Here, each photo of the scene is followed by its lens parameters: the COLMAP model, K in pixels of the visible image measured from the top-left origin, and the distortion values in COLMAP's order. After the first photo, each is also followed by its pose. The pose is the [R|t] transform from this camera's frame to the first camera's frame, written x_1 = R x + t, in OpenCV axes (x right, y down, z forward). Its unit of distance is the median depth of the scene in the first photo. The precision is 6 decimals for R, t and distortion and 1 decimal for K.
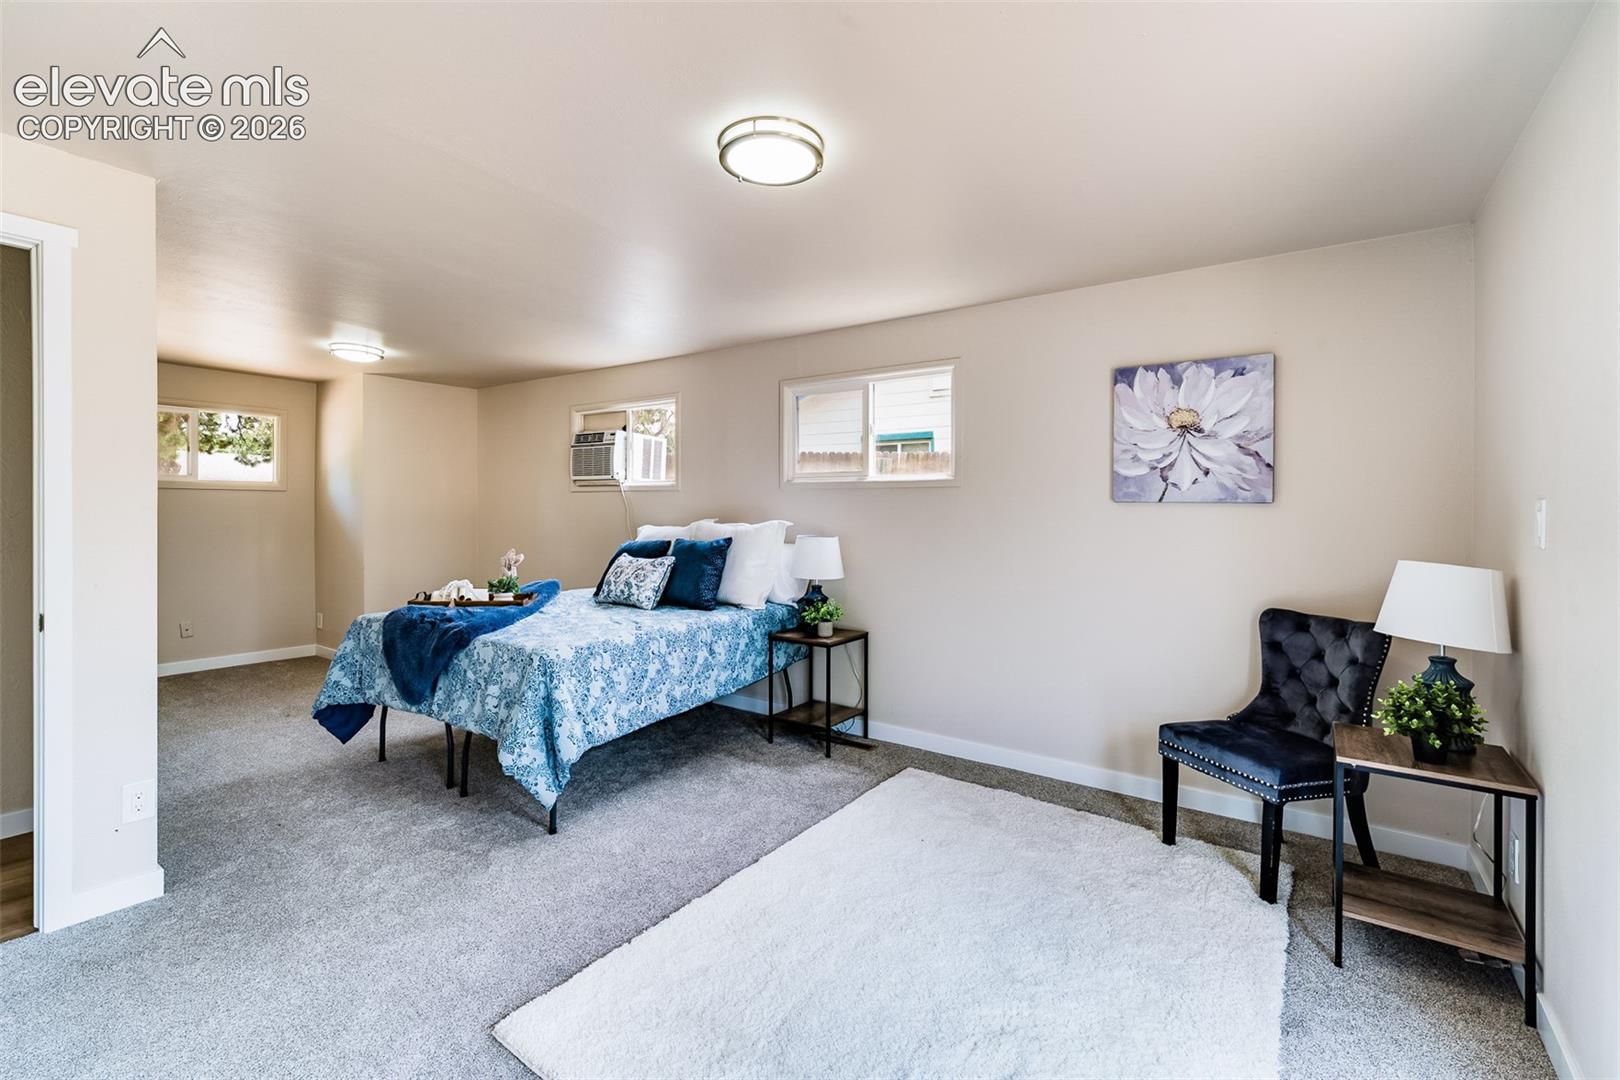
lens RADIAL K [[694.2, 0, 804.4], [0, 694.2, 507.9], [0, 0, 1]] dist [0.014415, -0.000308]
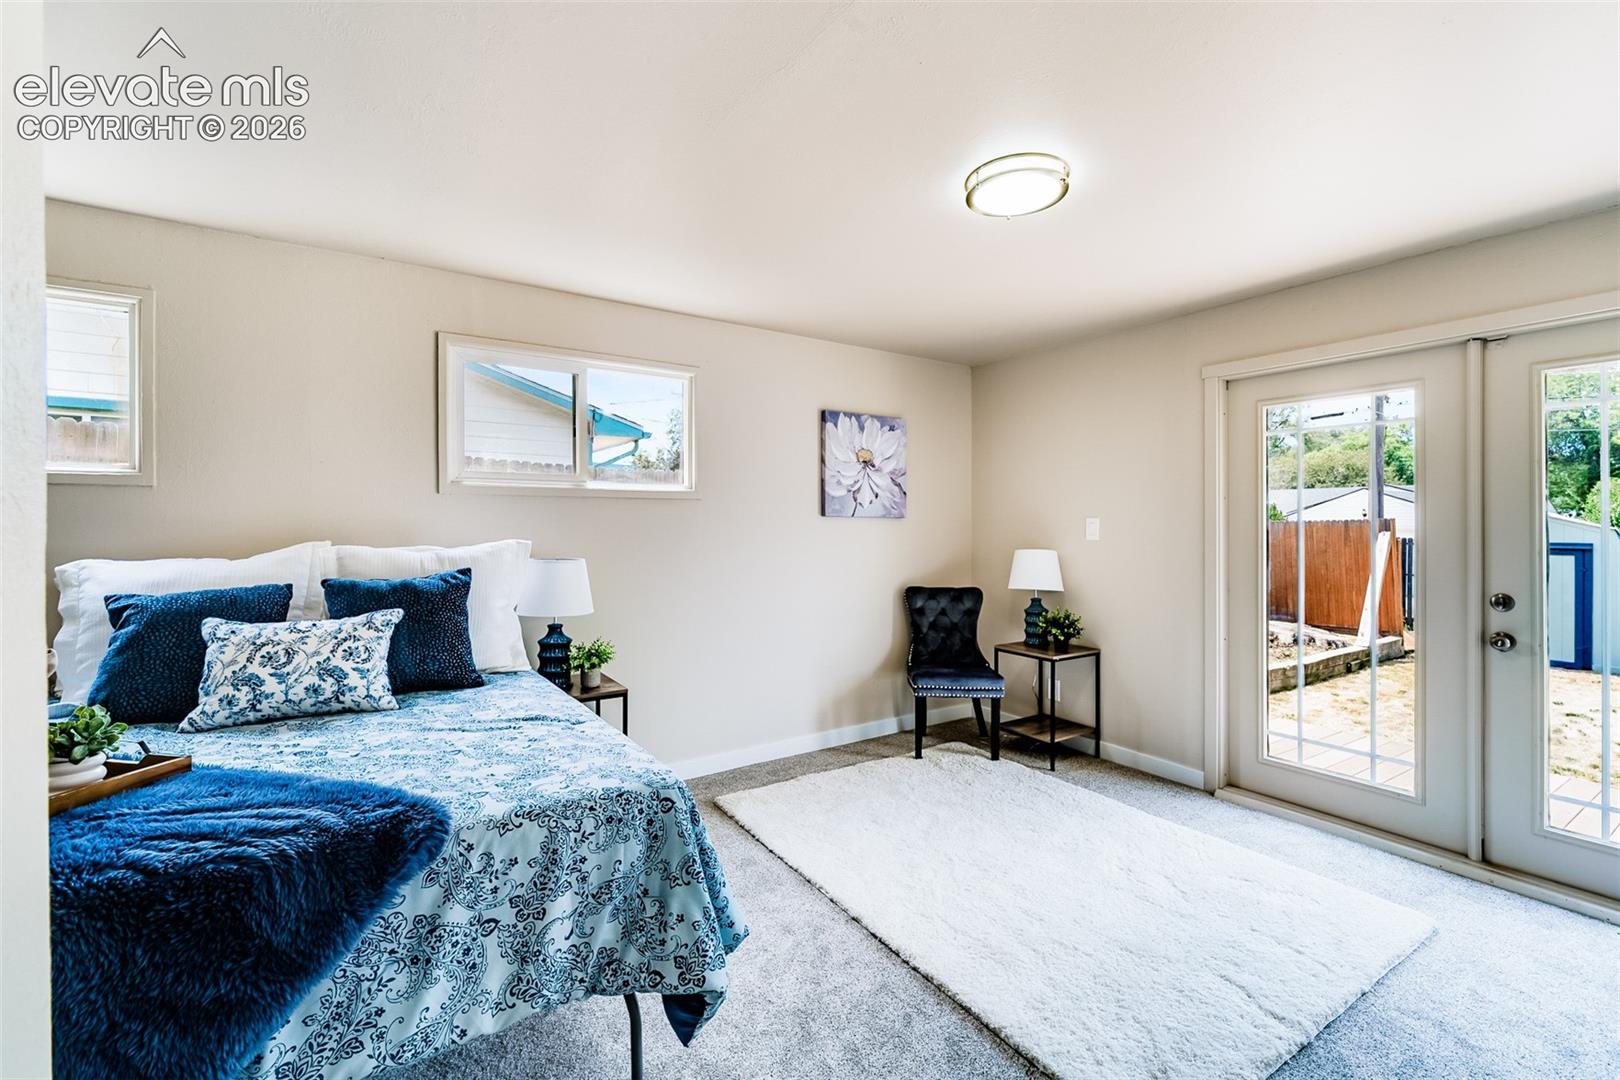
lens RADIAL K [[694.5, 0, 809.6], [0, 694.5, 518.3], [0, 0, 1]] dist [-0.001204, -0.000451]
pose [[0.354727, 0.000333, 0.934970, -0.768912], [-0.002819, 0.999996, 0.000713, -0.006259], [-0.934966, -0.002889, 0.354727, 0.618634]]
